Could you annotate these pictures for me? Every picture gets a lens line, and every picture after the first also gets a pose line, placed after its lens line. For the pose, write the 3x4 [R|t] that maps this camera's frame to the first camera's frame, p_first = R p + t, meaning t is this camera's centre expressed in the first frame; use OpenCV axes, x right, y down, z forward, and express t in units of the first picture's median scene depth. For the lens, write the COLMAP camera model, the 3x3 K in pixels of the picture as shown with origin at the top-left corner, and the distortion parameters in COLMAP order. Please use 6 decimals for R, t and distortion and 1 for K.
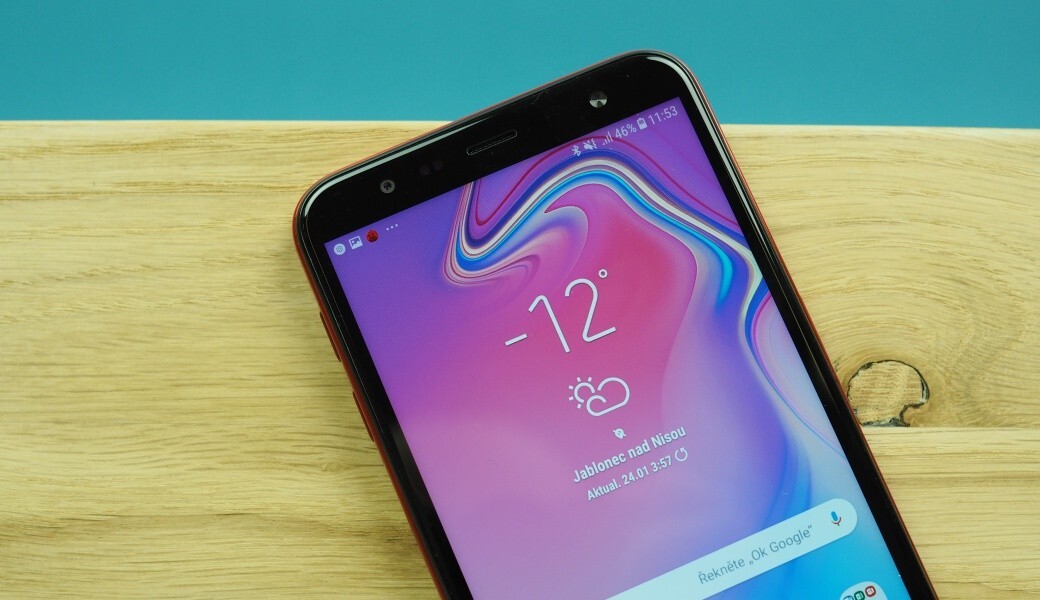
lens RADIAL K [[1426.8, 0, 521.6], [0, 1426.8, 306.0], [0, 0, 1]] dist [-0.129100, 0.000000]
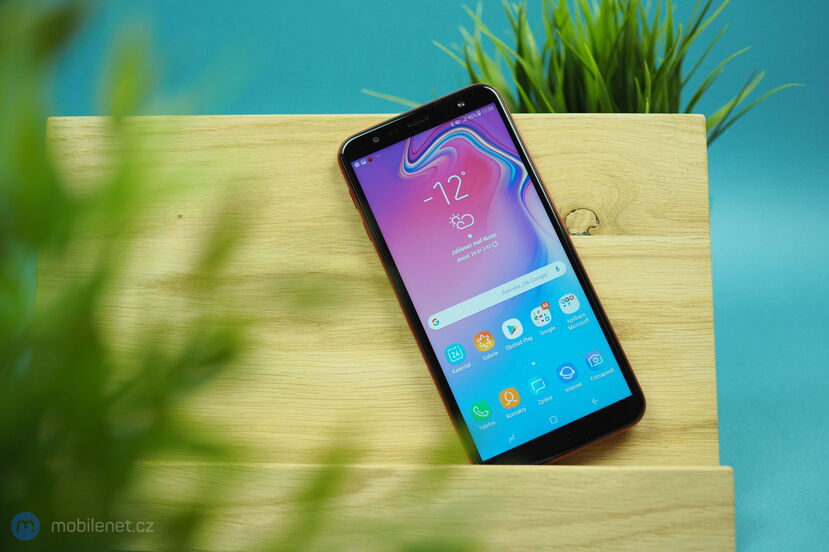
lens RADIAL K [[1241.0, 0, 412.8], [0, 1241.0, 272.1], [0, 0, 1]] dist [-0.130120, 0.000000]
pose [[0.999549, -0.009901, -0.028359, 0.028737], [0.009007, 0.999464, -0.031484, 0.214233], [0.028655, 0.031215, 0.999102, -1.141592]]
